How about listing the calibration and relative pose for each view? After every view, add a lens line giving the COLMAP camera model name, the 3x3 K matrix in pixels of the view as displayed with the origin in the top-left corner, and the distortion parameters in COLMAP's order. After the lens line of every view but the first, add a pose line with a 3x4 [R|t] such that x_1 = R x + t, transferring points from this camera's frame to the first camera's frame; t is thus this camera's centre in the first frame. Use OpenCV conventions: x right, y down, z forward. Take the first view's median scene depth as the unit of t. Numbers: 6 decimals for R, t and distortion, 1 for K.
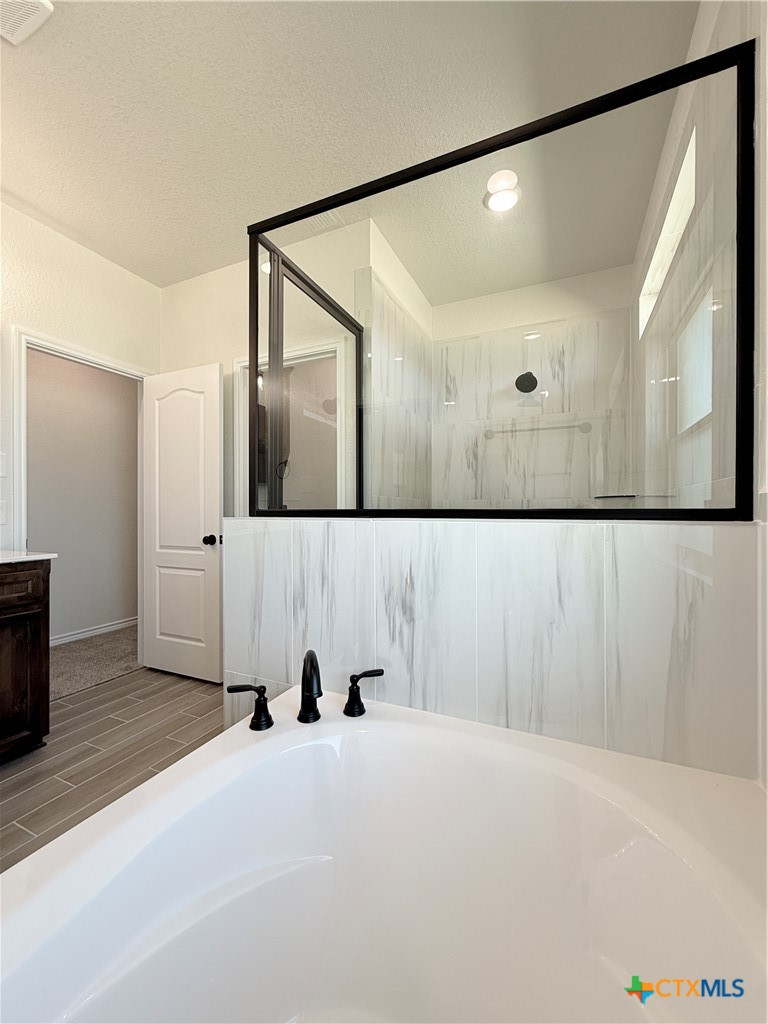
lens RADIAL K [[410.7, 0, 389.3], [0, 410.7, 508.9], [0, 0, 1]] dist [-0.001949, -0.000223]
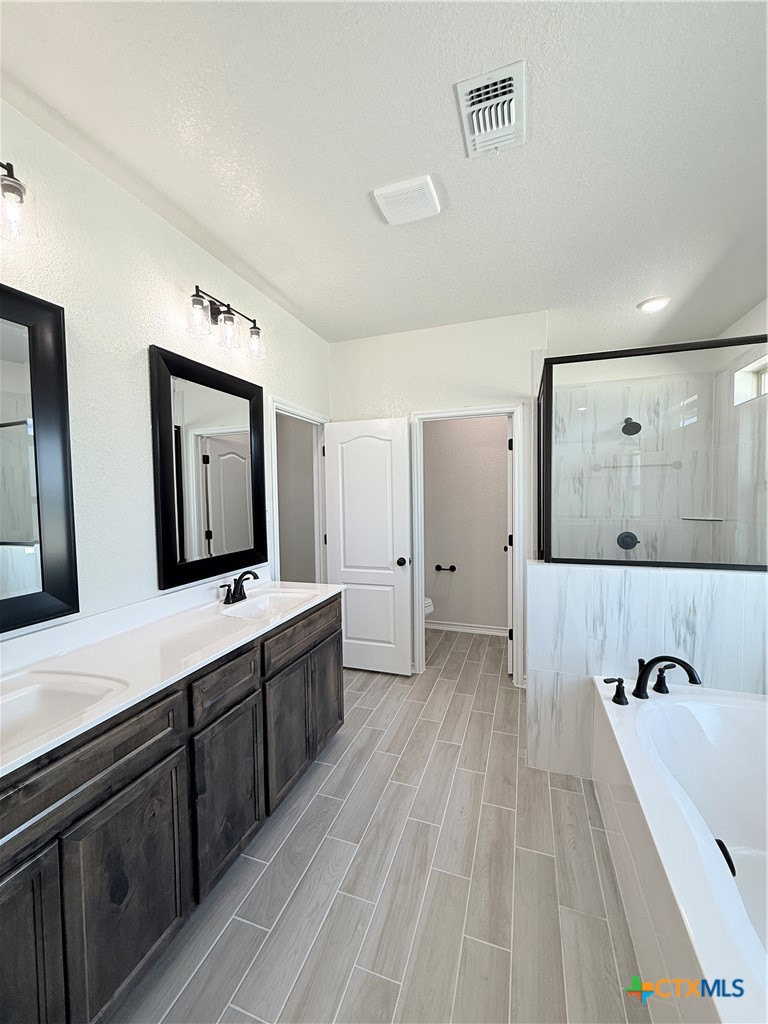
lens RADIAL K [[410.7, 0, 389.3], [0, 410.7, 508.9], [0, 0, 1]] dist [-0.001949, -0.000223]
pose [[0.995927, -0.016262, 0.088679, -0.592437], [0.012560, 0.999032, 0.042154, -0.139216], [-0.089279, -0.040868, 0.995168, -0.222780]]
